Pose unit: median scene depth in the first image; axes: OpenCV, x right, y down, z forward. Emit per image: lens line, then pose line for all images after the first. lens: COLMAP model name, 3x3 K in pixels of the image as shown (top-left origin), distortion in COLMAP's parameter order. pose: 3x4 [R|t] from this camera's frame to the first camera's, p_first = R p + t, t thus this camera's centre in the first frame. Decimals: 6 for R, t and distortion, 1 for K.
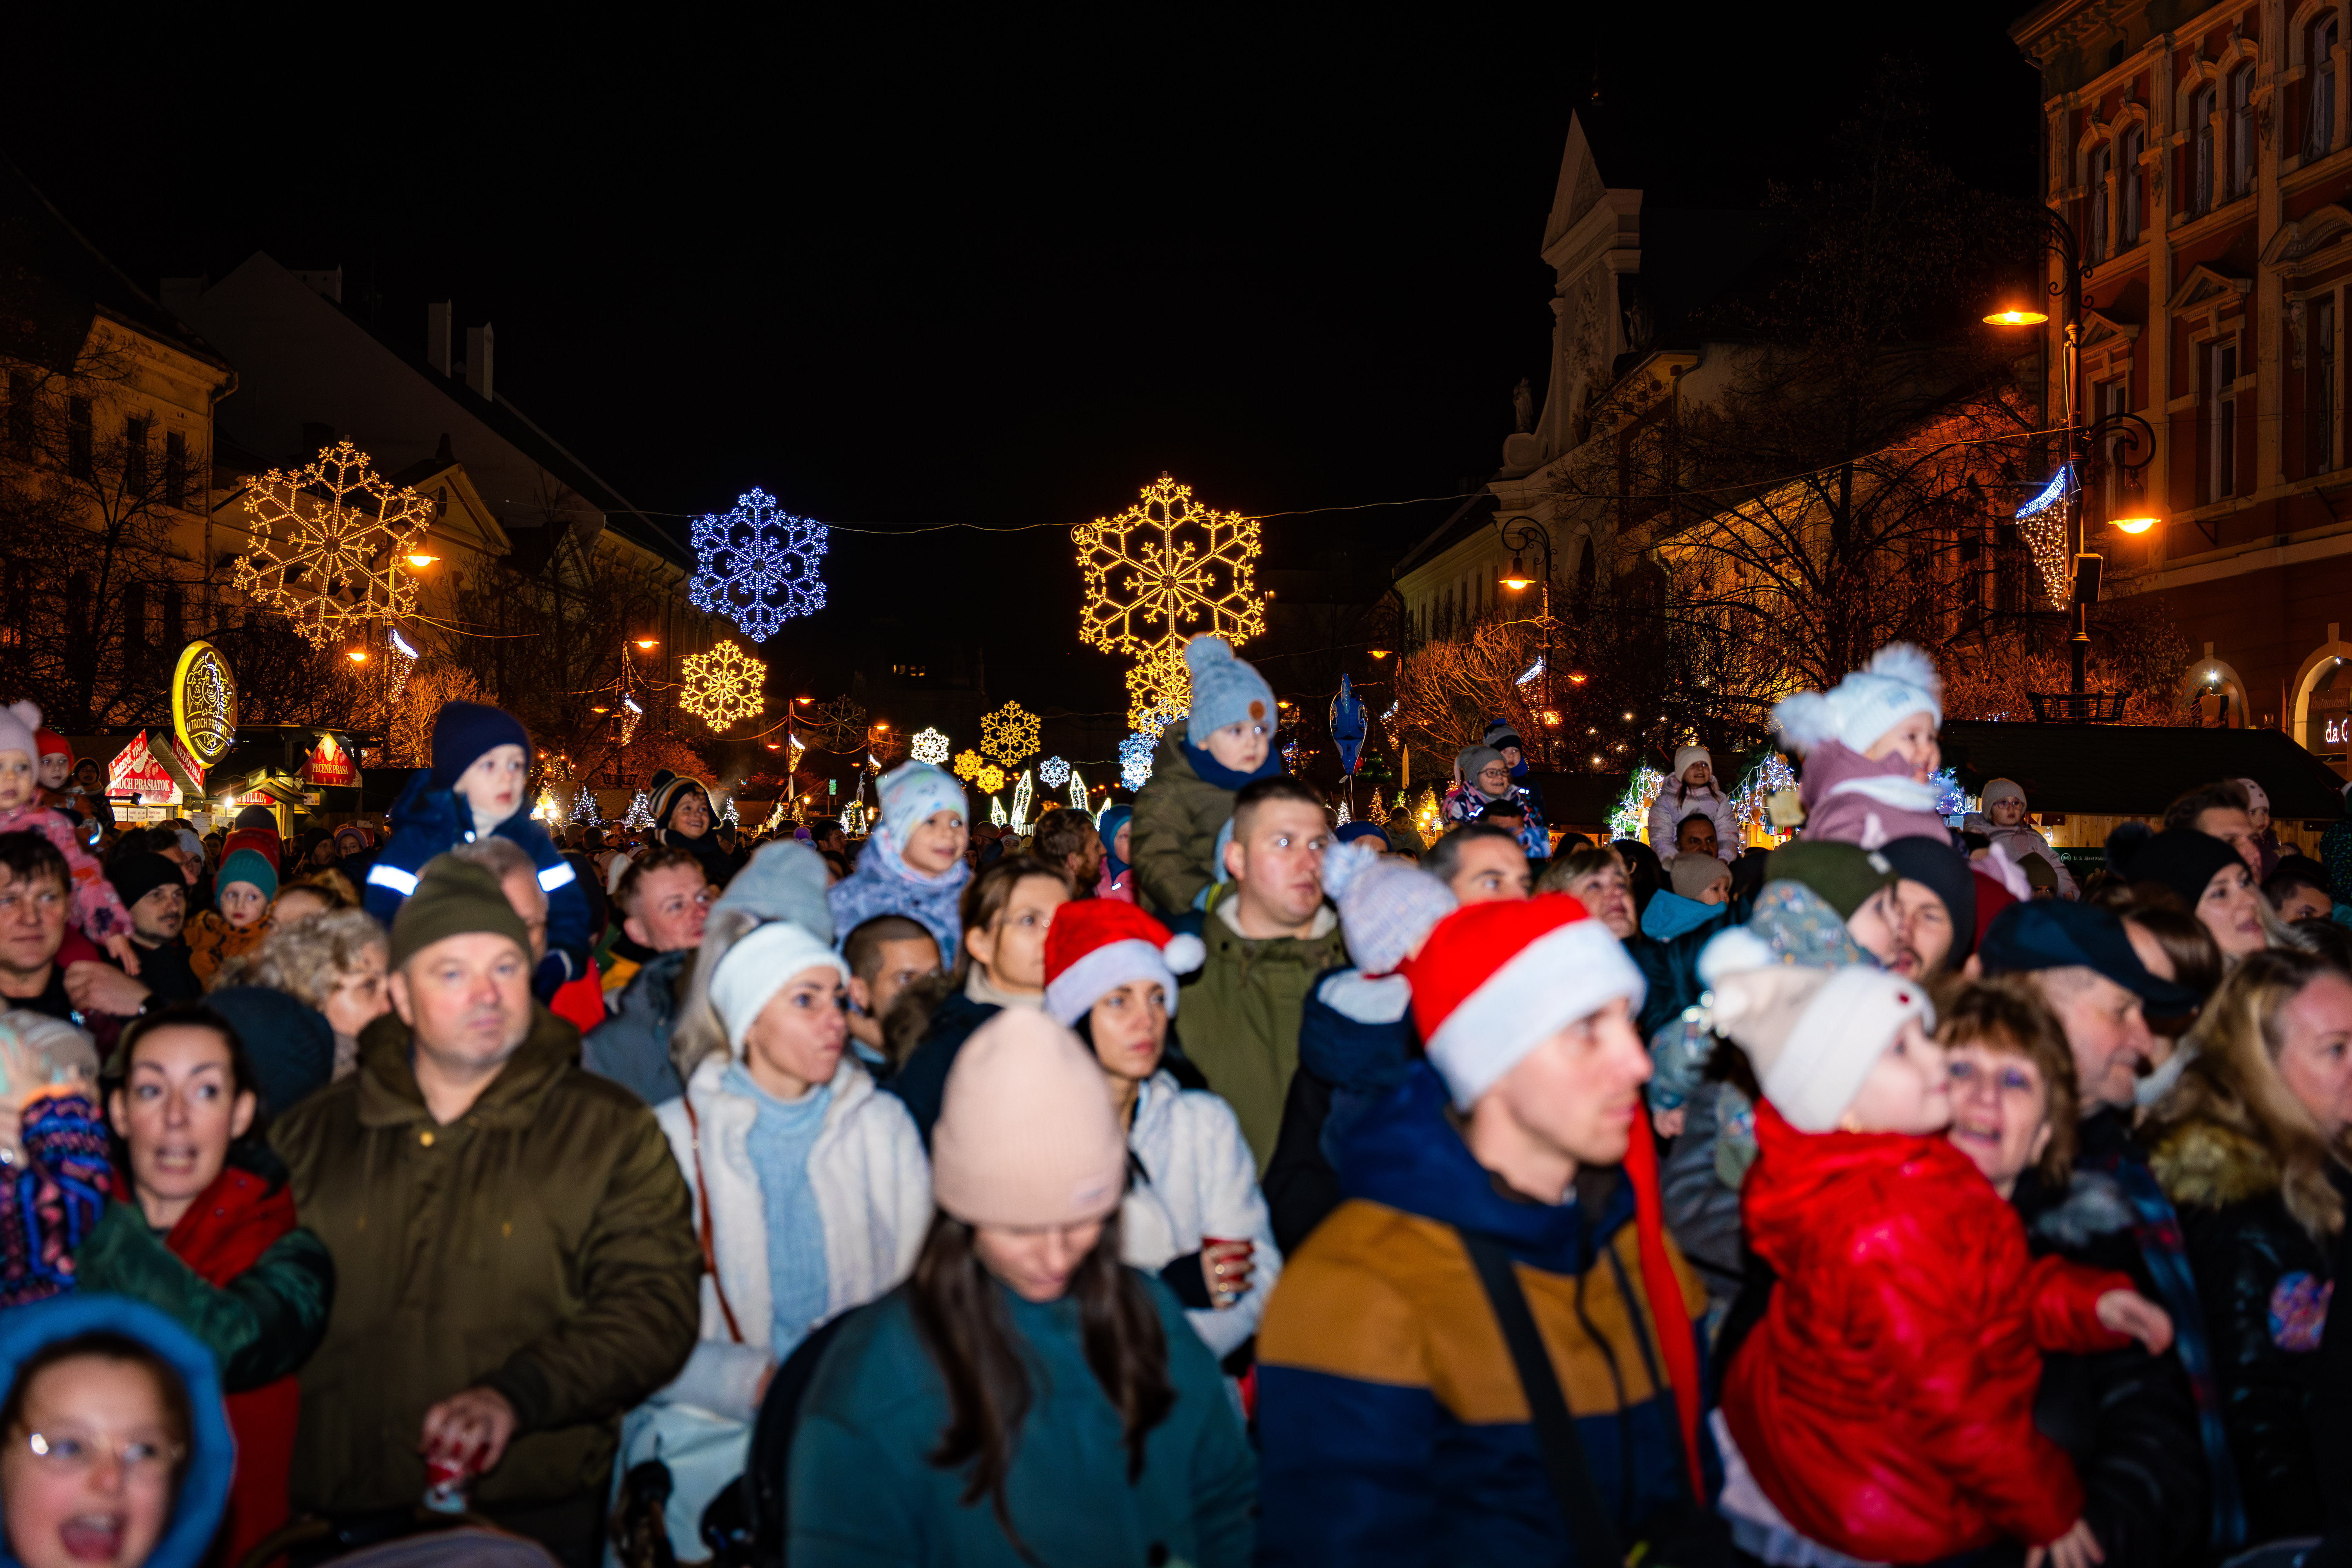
lens RADIAL K [[3133.1, 0, 1178.8], [0, 3133.1, 790.2], [0, 0, 1]] dist [-0.000041, 0.000000]
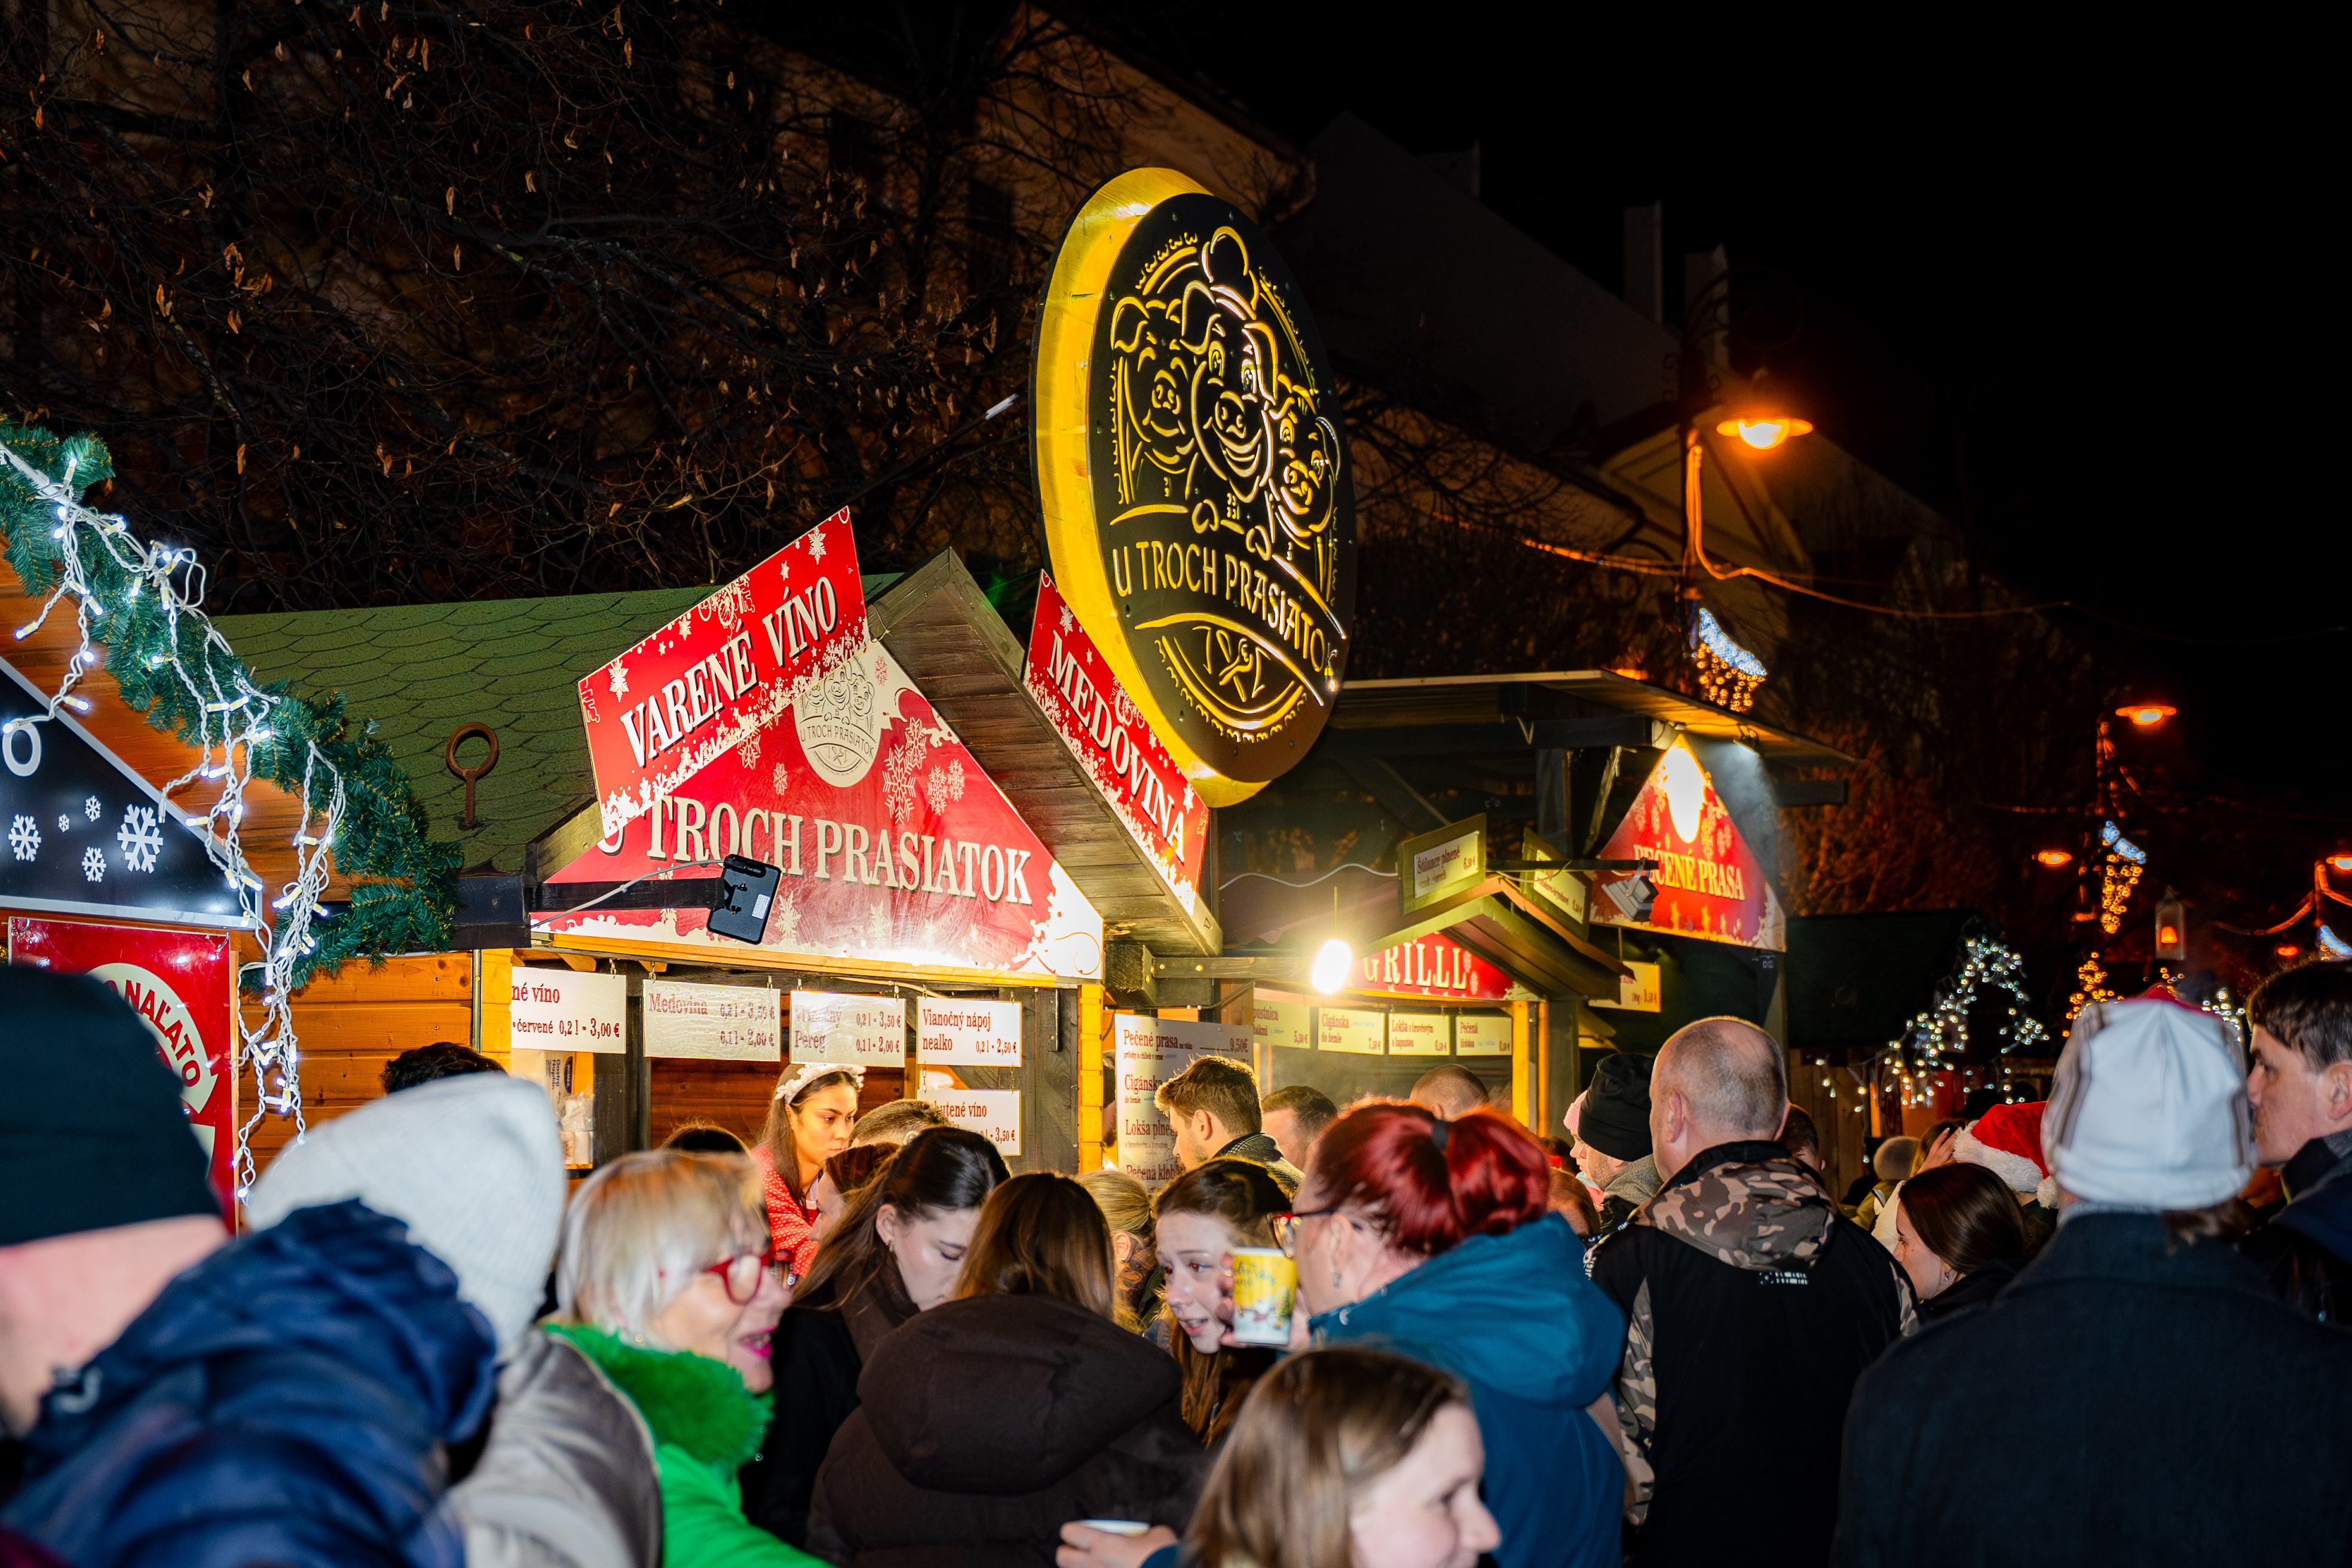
lens RADIAL K [[4267.5, 0, 1176.4], [0, 4267.5, 784.0], [0, 0, 1]] dist [-0.038822, 0.000000]
pose [[0.947433, -0.036877, -0.317822, -0.214921], [0.016309, 0.997610, -0.067137, 0.009778], [0.319539, 0.058425, 0.945770, 0.704348]]
